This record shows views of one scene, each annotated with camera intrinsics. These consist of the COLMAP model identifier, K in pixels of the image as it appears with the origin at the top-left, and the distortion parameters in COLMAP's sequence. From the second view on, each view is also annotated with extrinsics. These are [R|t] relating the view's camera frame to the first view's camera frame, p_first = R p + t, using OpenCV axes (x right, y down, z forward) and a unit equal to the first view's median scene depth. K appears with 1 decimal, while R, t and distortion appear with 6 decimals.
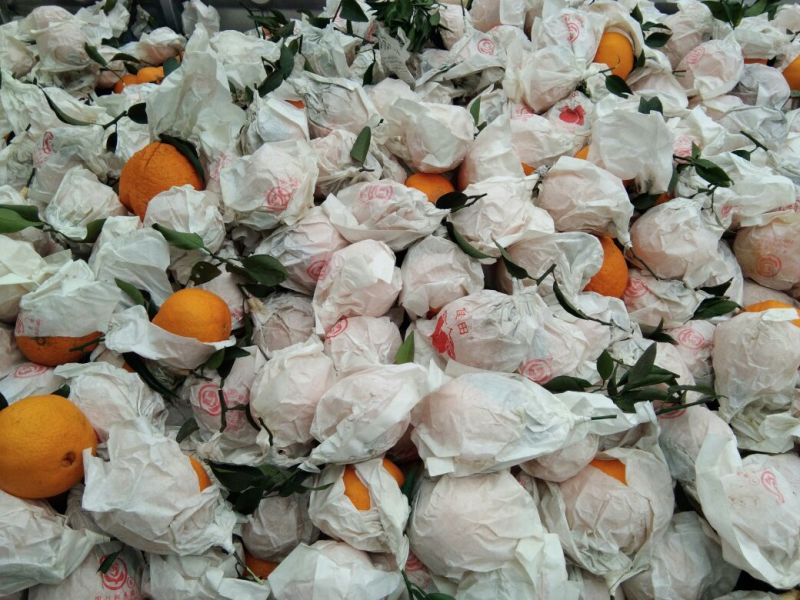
lens RADIAL K [[619.3, 0, 400.0], [0, 619.3, 300.0], [0, 0, 1]] dist [0.110275, -0.179909]
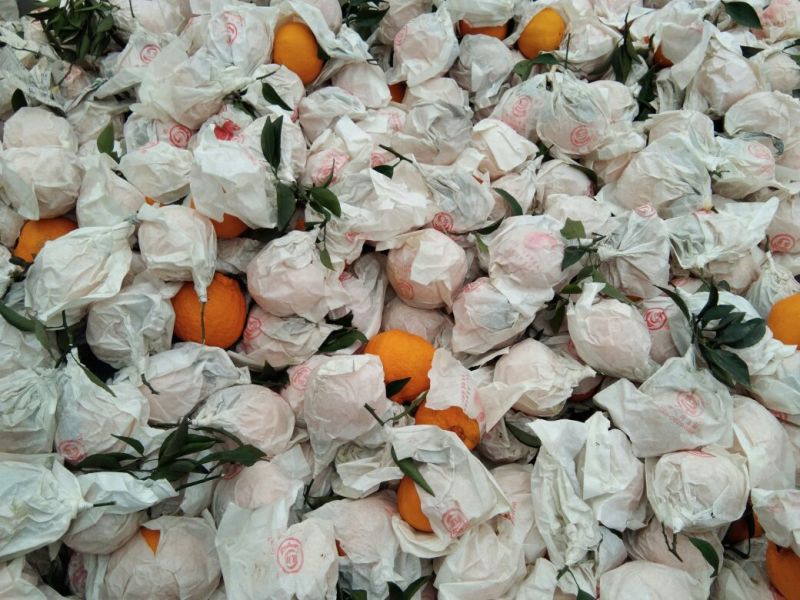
lens RADIAL K [[619.3, 0, 400.0], [0, 619.3, 300.0], [0, 0, 1]] dist [0.110275, -0.179909]
pose [[0.996857, -0.068664, -0.039516, 0.636506], [0.073516, 0.987641, 0.138421, -0.178200], [0.029523, -0.140891, 0.989585, 0.046150]]
